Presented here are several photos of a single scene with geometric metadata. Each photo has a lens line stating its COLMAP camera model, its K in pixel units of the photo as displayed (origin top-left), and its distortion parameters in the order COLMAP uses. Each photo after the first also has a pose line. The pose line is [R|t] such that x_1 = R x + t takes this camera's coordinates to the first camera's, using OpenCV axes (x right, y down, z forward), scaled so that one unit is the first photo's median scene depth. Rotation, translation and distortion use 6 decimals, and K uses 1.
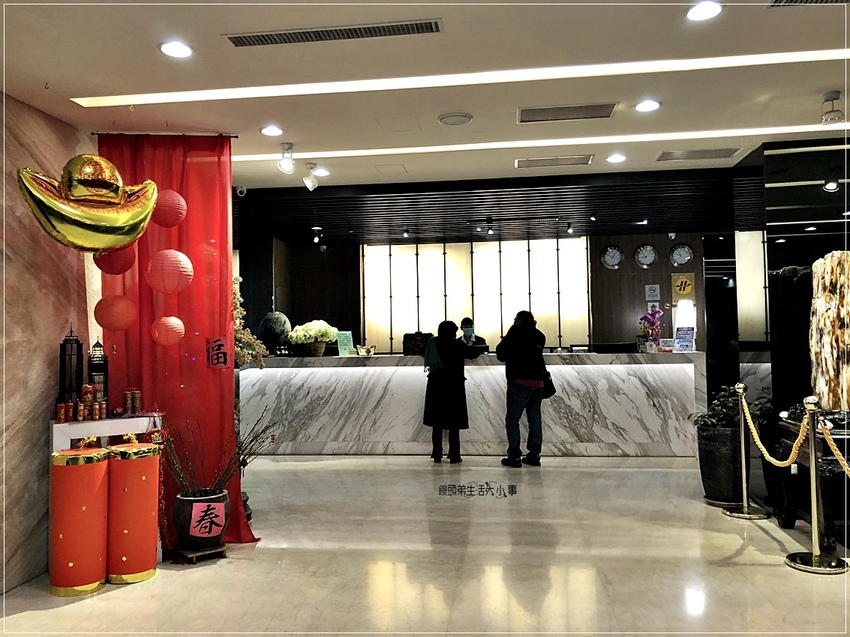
lens RADIAL K [[681.3, 0, 425.4], [0, 681.3, 312.9], [0, 0, 1]] dist [0.004913, 0.001396]
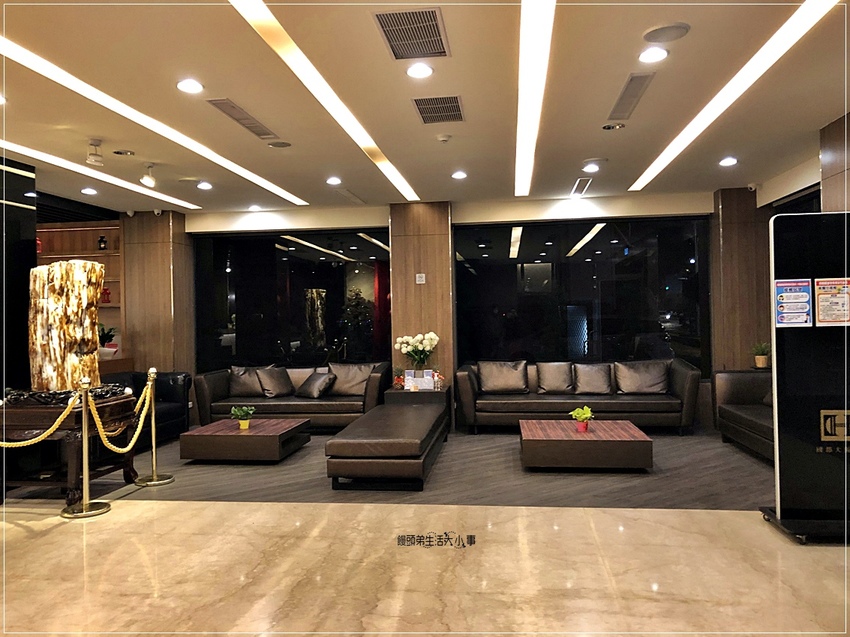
lens RADIAL K [[681.3, 0, 425.0], [0, 681.3, 320.1], [0, 0, 1]] dist [0.004913, 0.001396]
pose [[-0.018561, 0.010282, 0.999775, -0.642426], [-0.019727, 0.999749, -0.010648, 0.015810], [-0.999633, -0.019921, -0.018354, 0.368782]]
